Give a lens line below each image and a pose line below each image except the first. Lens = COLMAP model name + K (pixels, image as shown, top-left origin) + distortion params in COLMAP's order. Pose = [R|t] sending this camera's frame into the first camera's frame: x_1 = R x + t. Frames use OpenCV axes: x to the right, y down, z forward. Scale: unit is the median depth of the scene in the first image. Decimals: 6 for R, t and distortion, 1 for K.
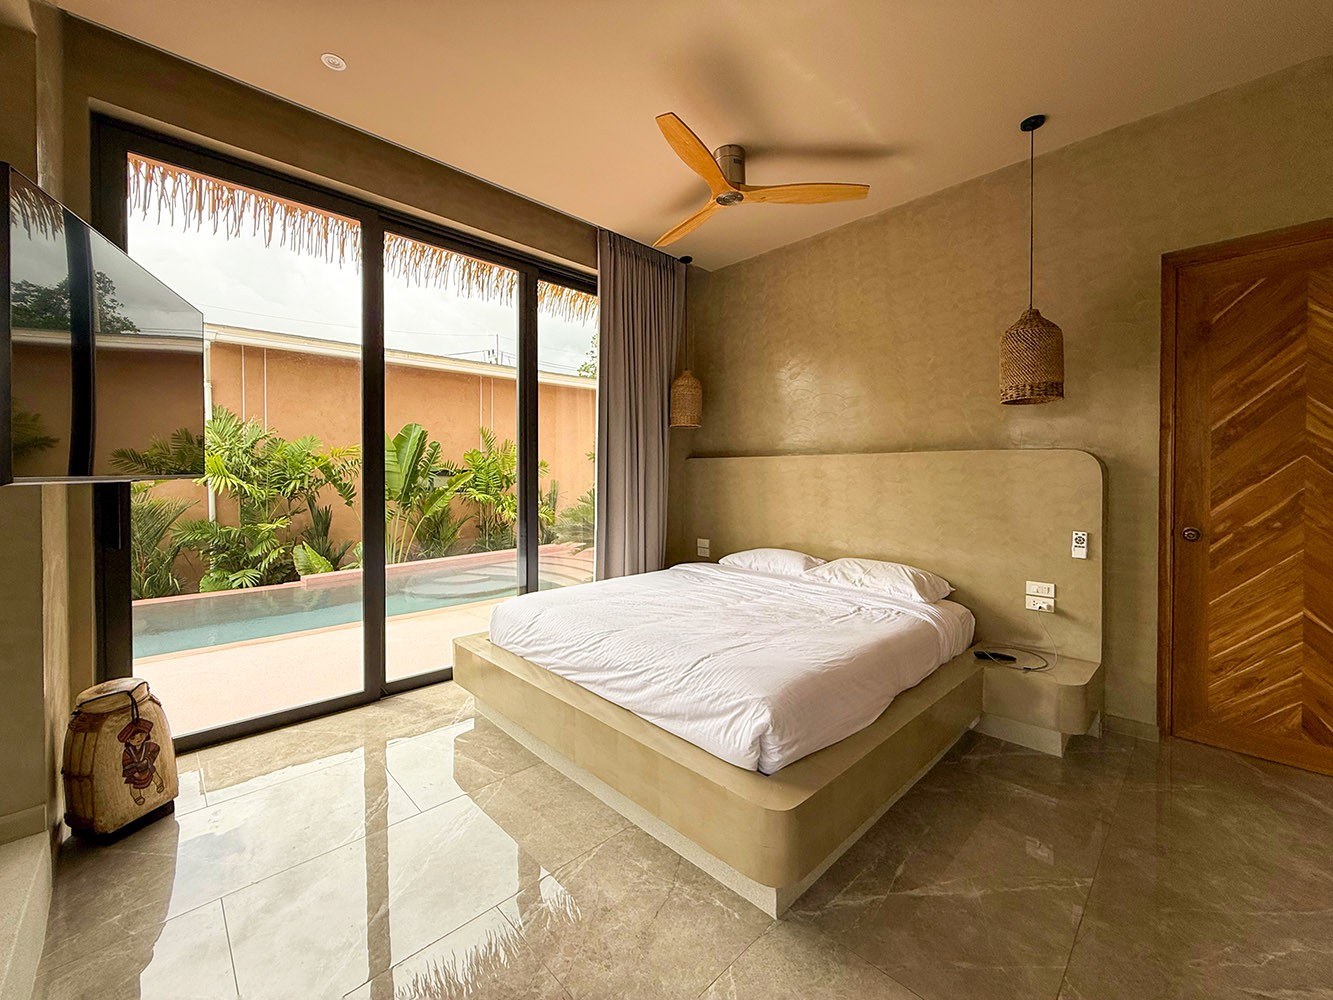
lens RADIAL K [[536.2, 0, 637.6], [0, 536.2, 488.2], [0, 0, 1]] dist [-0.001148, -0.000172]
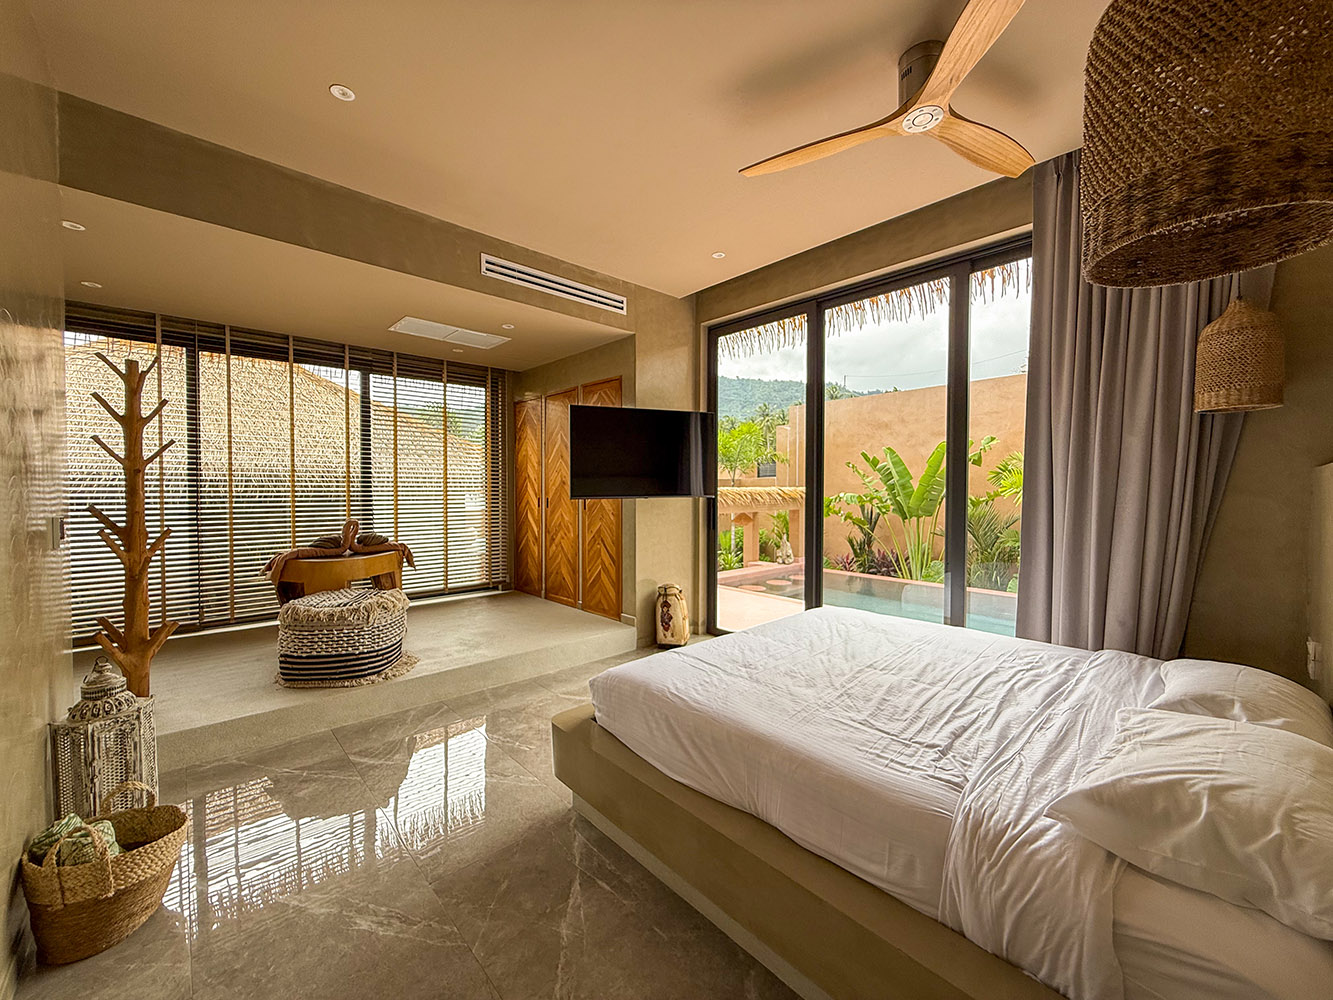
lens RADIAL K [[530.7, 0, 666.5], [0, 530.7, 500.0], [0, 0, 1]] dist [-0.001037, -0.000209]
pose [[-0.001022, 0.023988, -0.999712, 1.161158], [-0.017713, 0.999555, 0.024002, -0.051448], [0.999843, 0.017733, -0.000597, 0.854421]]
